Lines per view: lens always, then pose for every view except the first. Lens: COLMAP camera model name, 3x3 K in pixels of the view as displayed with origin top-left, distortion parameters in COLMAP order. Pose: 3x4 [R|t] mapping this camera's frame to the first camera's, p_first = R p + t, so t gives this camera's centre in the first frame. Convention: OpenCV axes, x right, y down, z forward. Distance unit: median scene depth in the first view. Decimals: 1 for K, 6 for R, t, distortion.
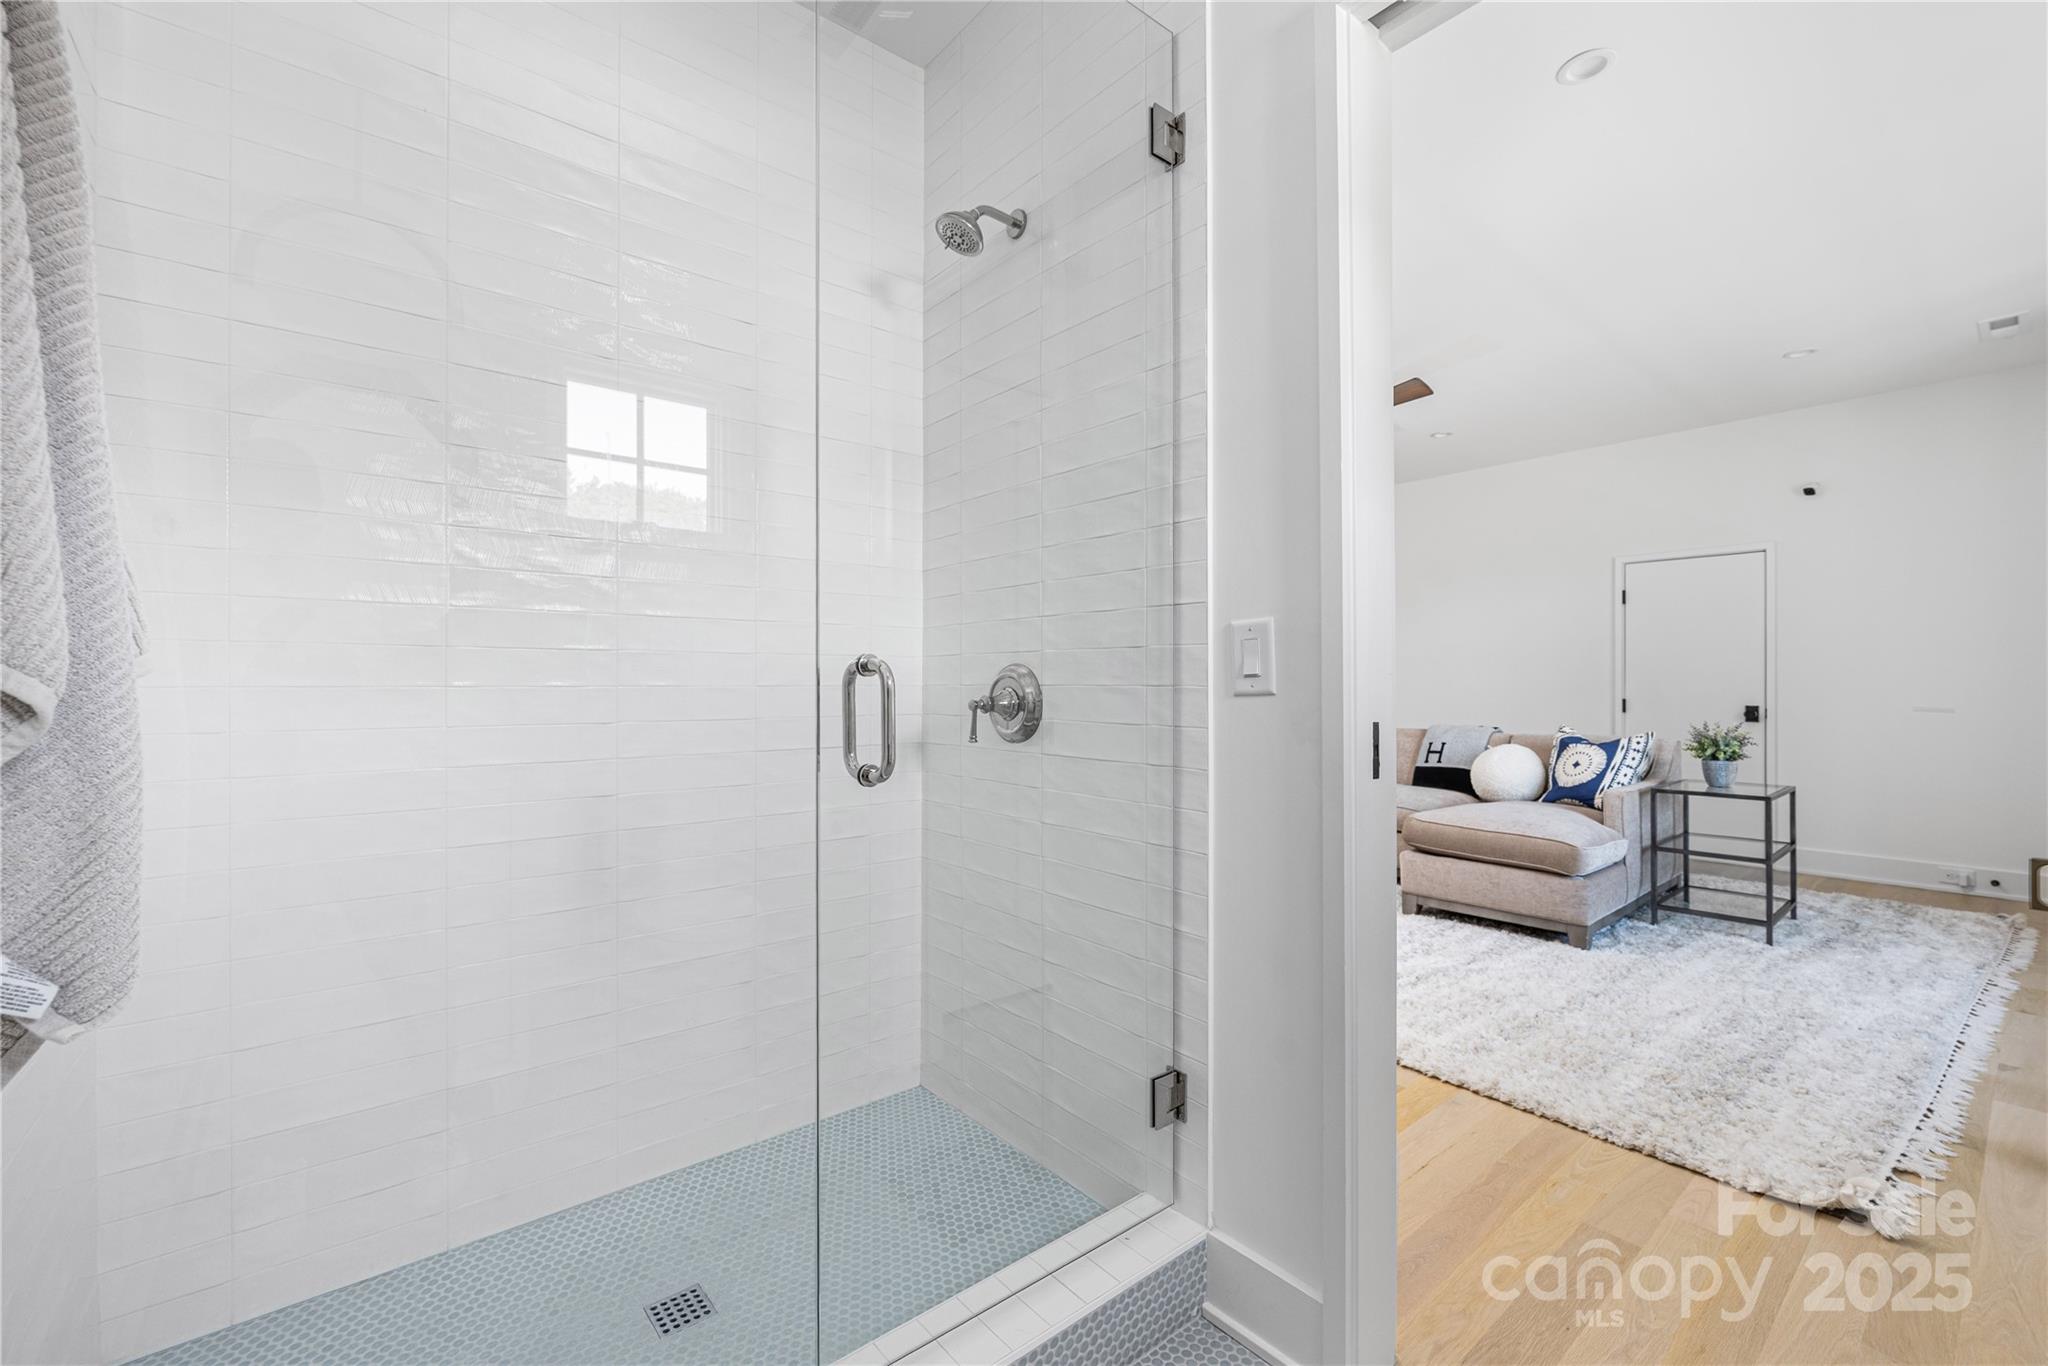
lens RADIAL K [[845.1, 0, 1003.3], [0, 845.1, 685.7], [0, 0, 1]] dist [0.000009, 0.000277]
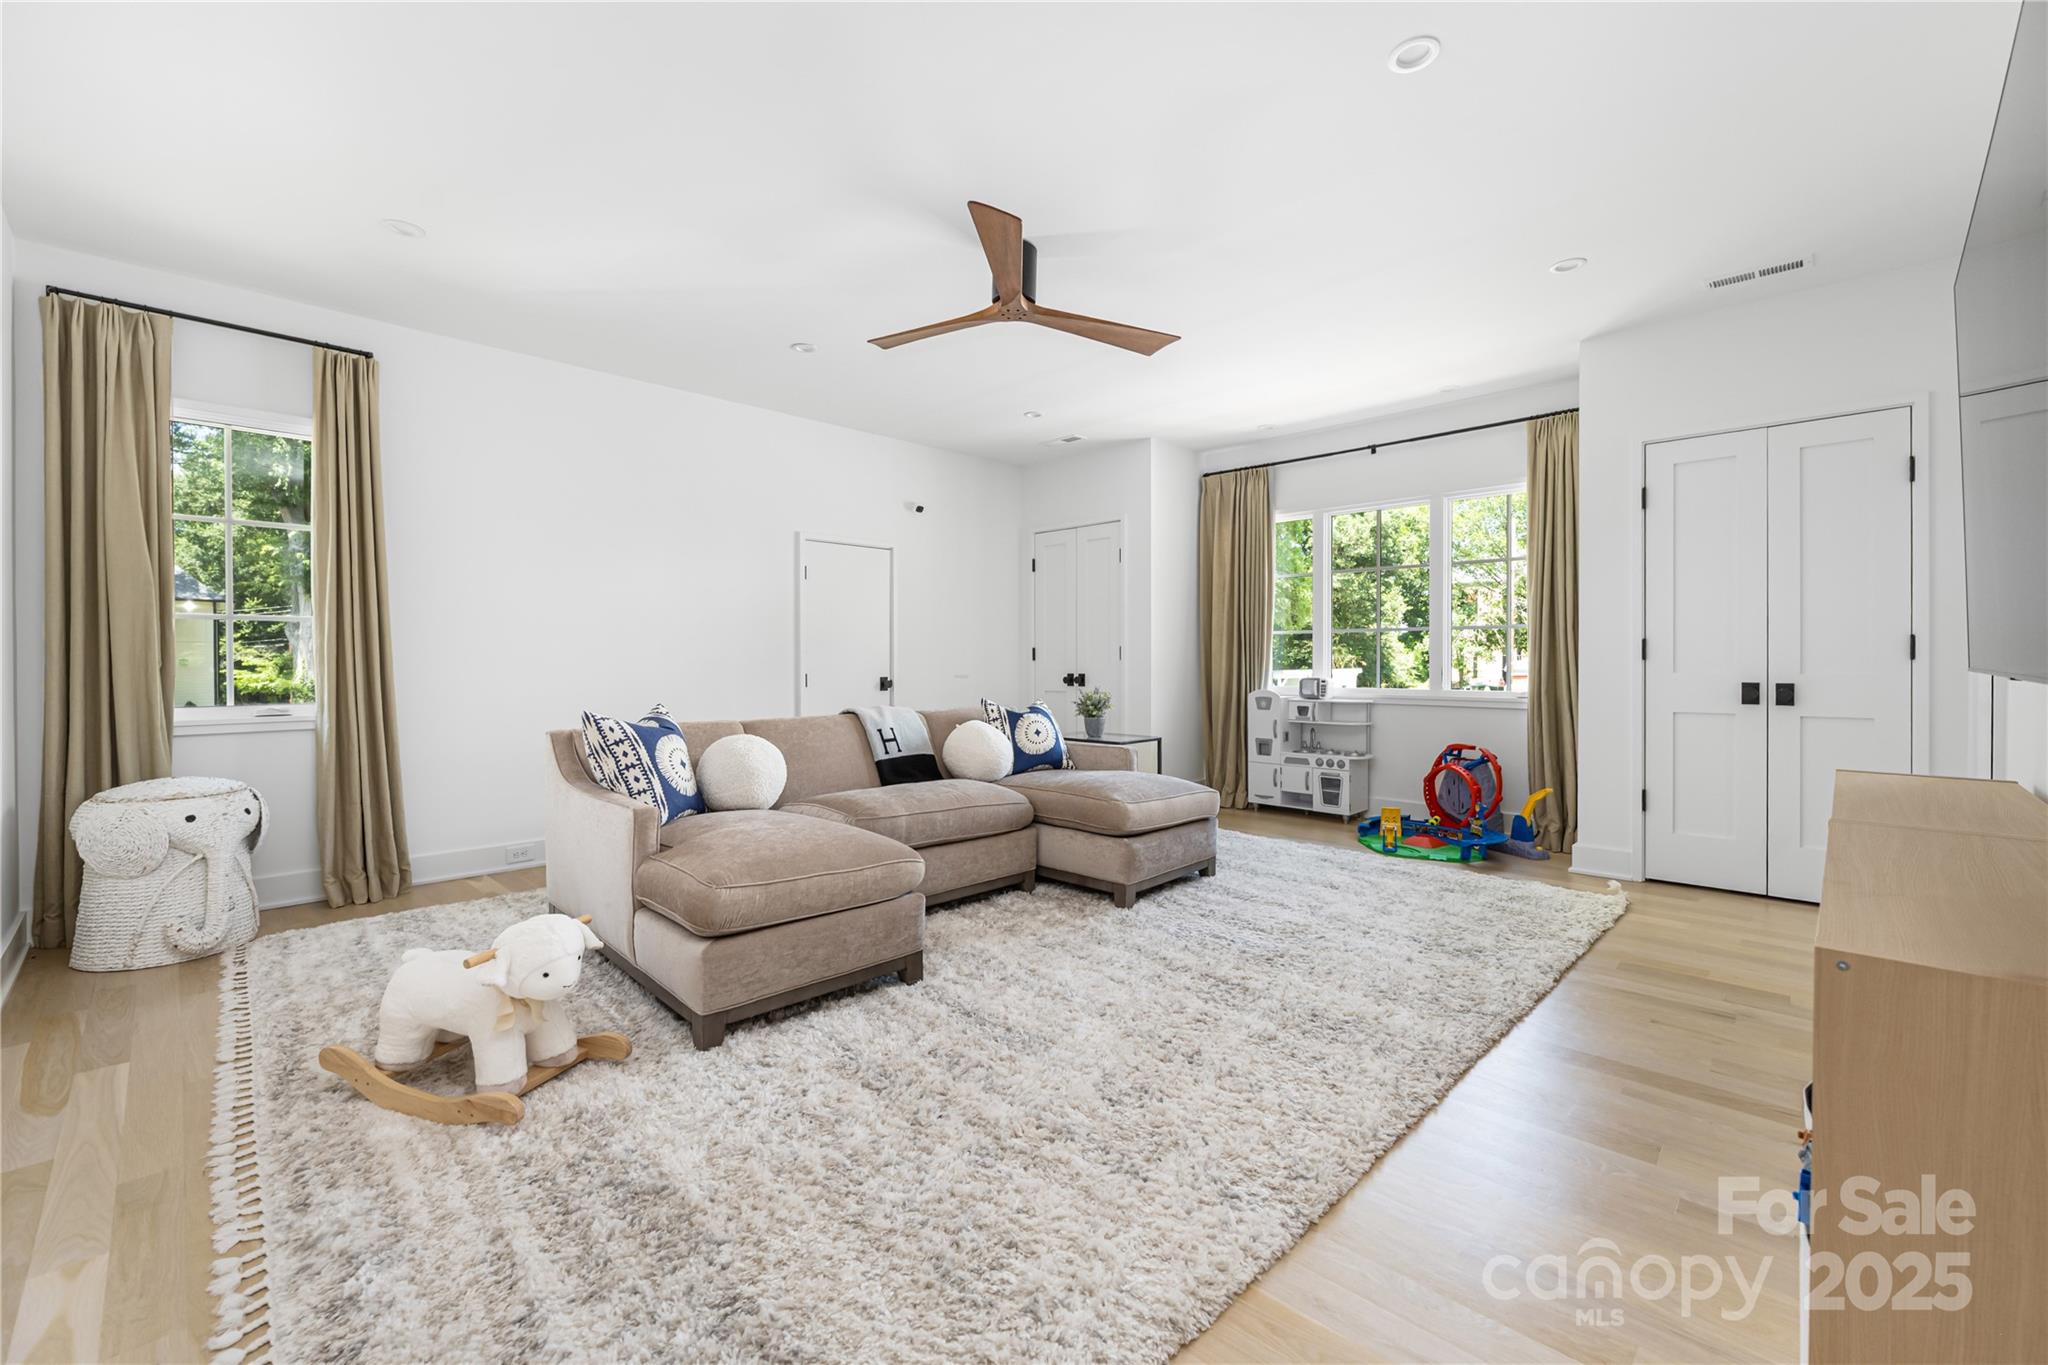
lens RADIAL K [[834.6, 0, 1025.3], [0, 834.6, 672.2], [0, 0, 1]] dist [-0.000125, -0.000044]
pose [[-0.113474, -0.014447, 0.993436, -0.411472], [0.002439, 0.999887, 0.014819, -0.000364], [-0.993538, 0.004105, -0.113426, 1.232588]]
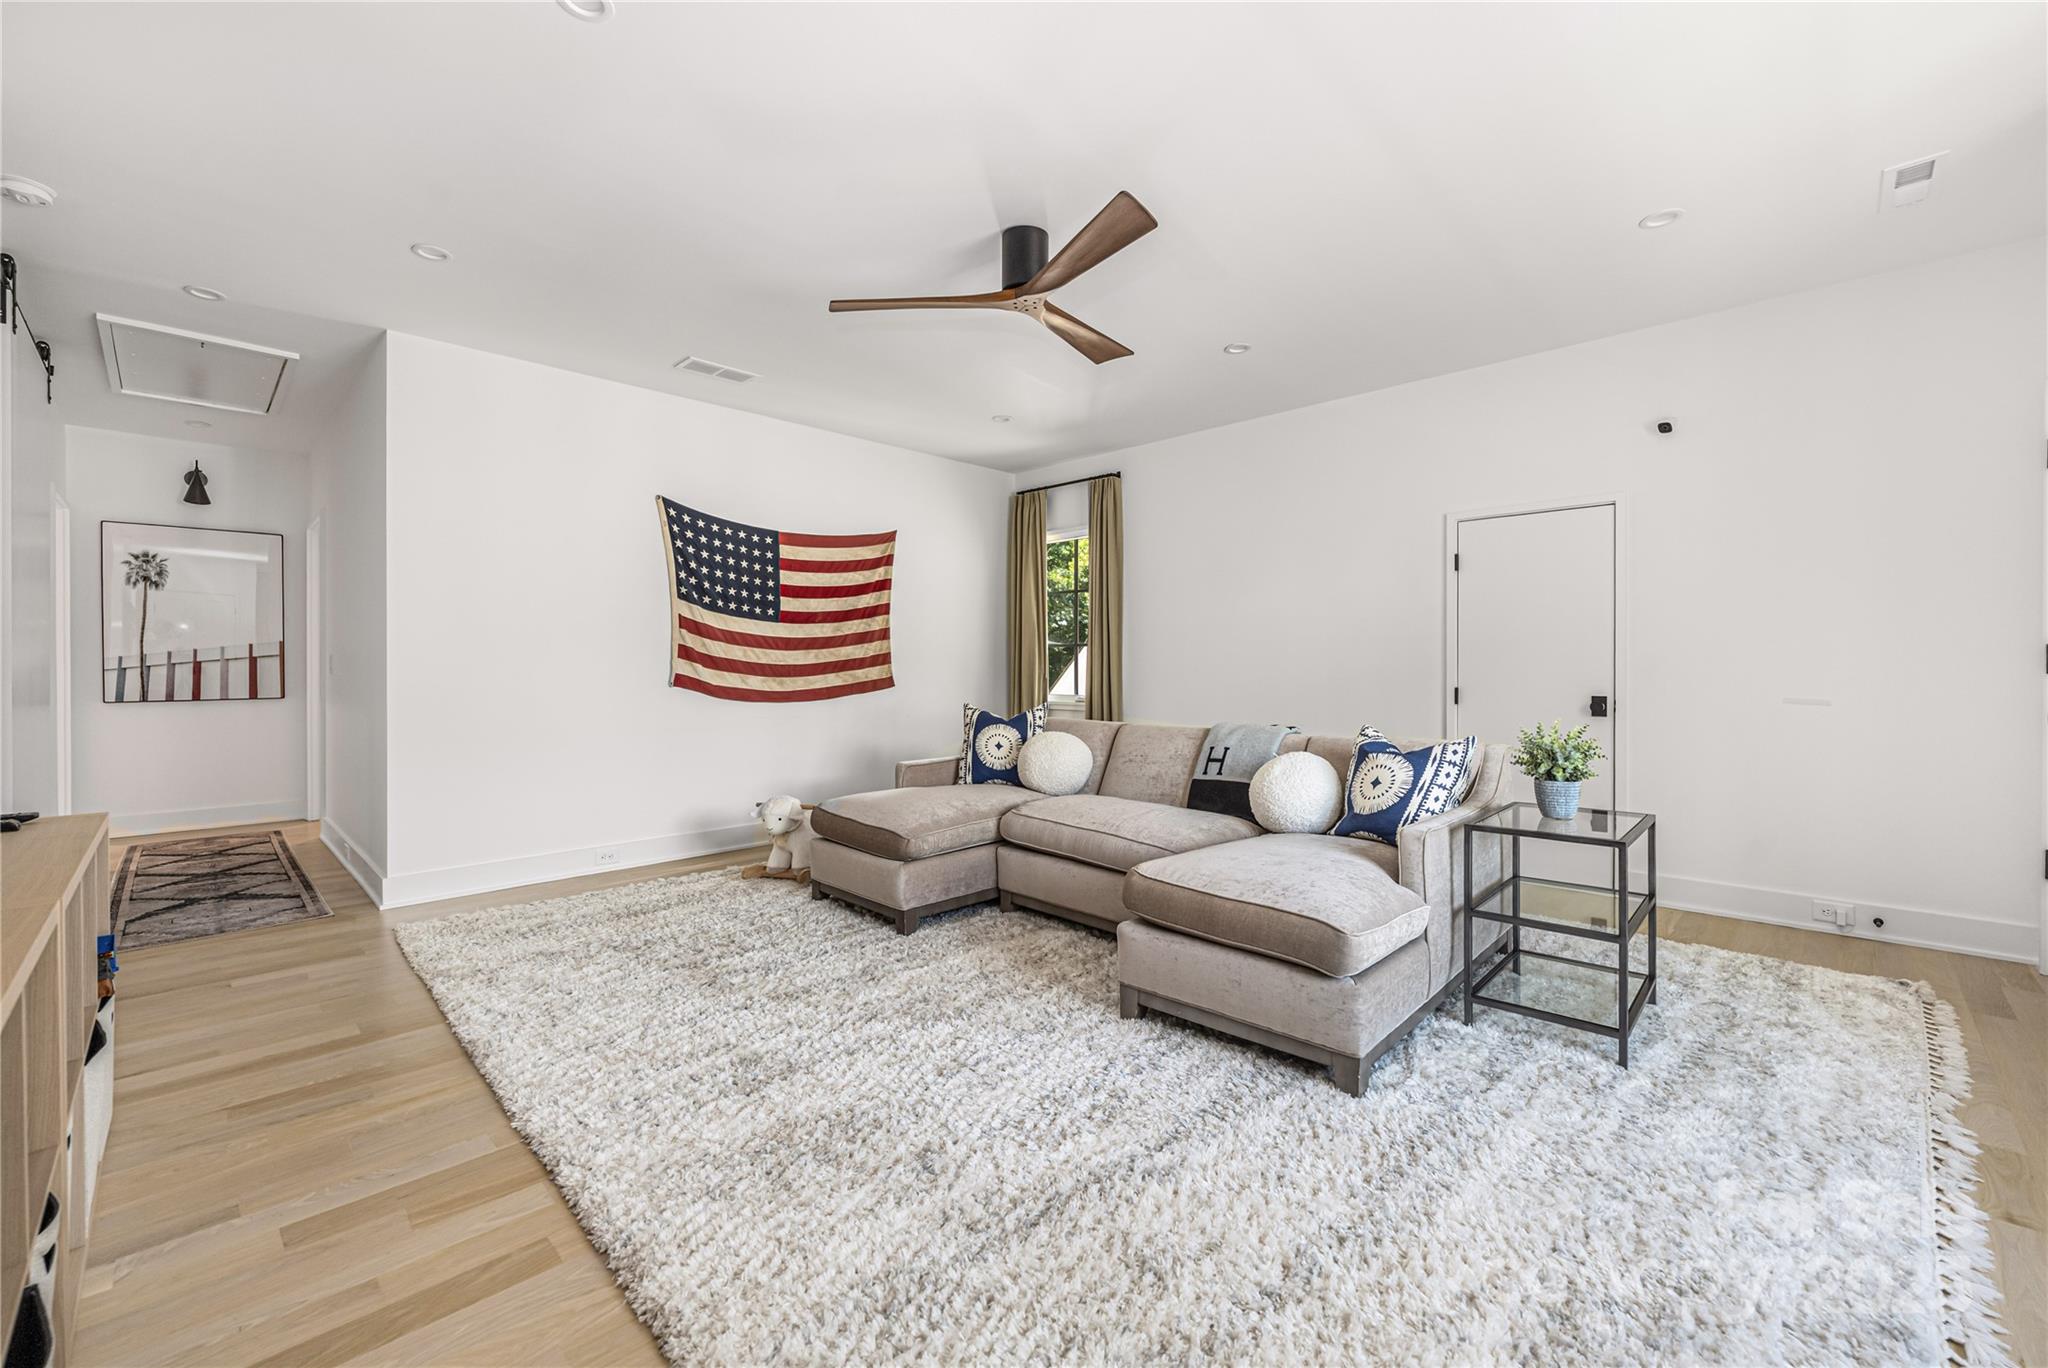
lens RADIAL K [[834.6, 0, 1025.3], [0, 834.6, 673.7], [0, 0, 1]] dist [-0.000125, -0.000044]
pose [[0.992329, -0.001468, 0.123618, 0.322827], [0.000828, 0.999986, 0.005229, -0.003082], [-0.123624, -0.005087, 0.992316, 0.366683]]
